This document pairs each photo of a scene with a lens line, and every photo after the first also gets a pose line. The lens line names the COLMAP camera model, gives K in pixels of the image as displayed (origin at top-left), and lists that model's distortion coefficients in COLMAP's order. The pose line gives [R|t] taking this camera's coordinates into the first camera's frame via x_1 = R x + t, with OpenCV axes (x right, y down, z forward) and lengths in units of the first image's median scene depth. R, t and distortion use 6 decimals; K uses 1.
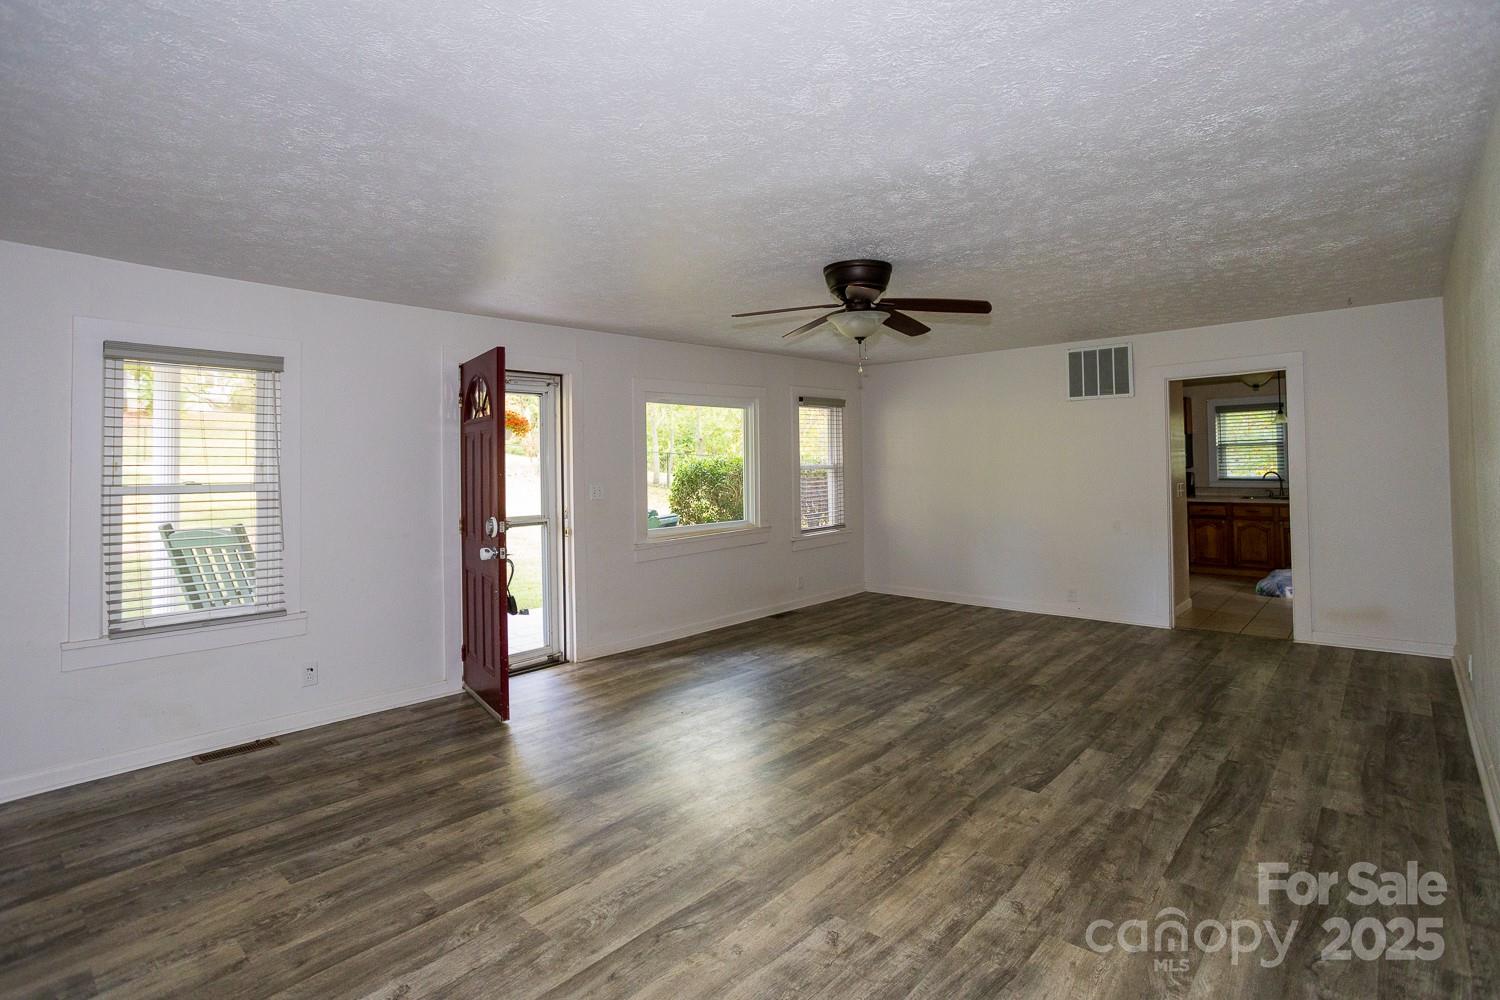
lens RADIAL K [[729.3, 0, 751.5], [0, 729.3, 502.3], [0, 0, 1]] dist [0.001417, 0.000791]
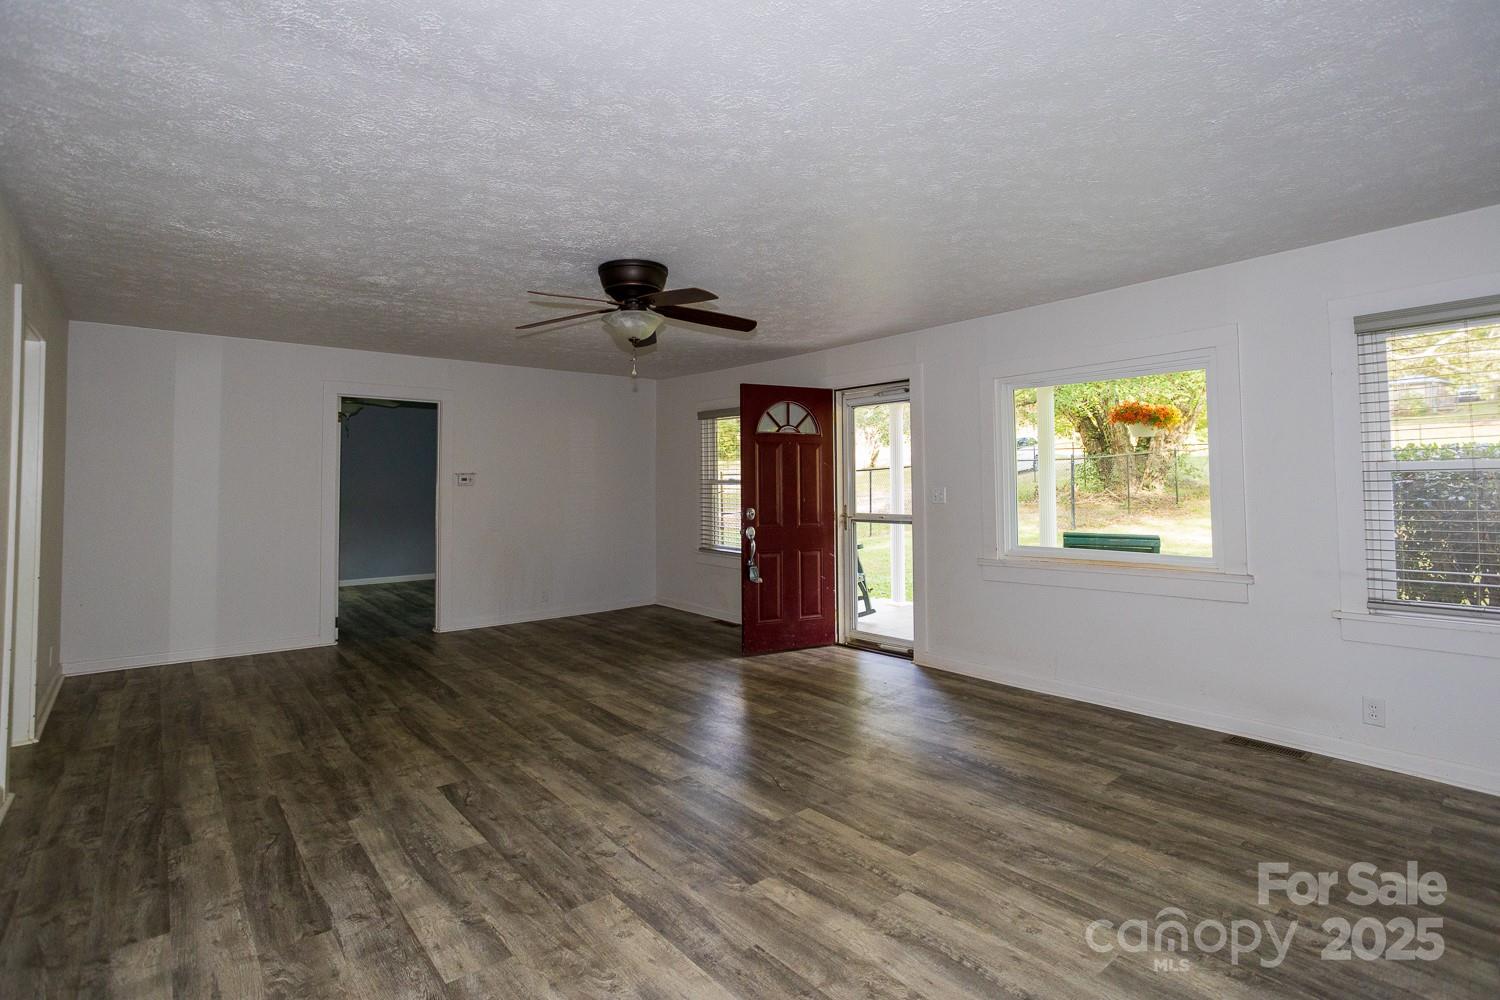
lens RADIAL K [[729.3, 0, 753.1], [0, 729.3, 496.6], [0, 0, 1]] dist [0.001417, 0.000791]
pose [[-0.158198, 0.026483, -0.987052, 1.279346], [-0.036233, 0.998811, 0.032605, -0.057149], [0.986742, 0.040922, -0.157050, 1.529867]]
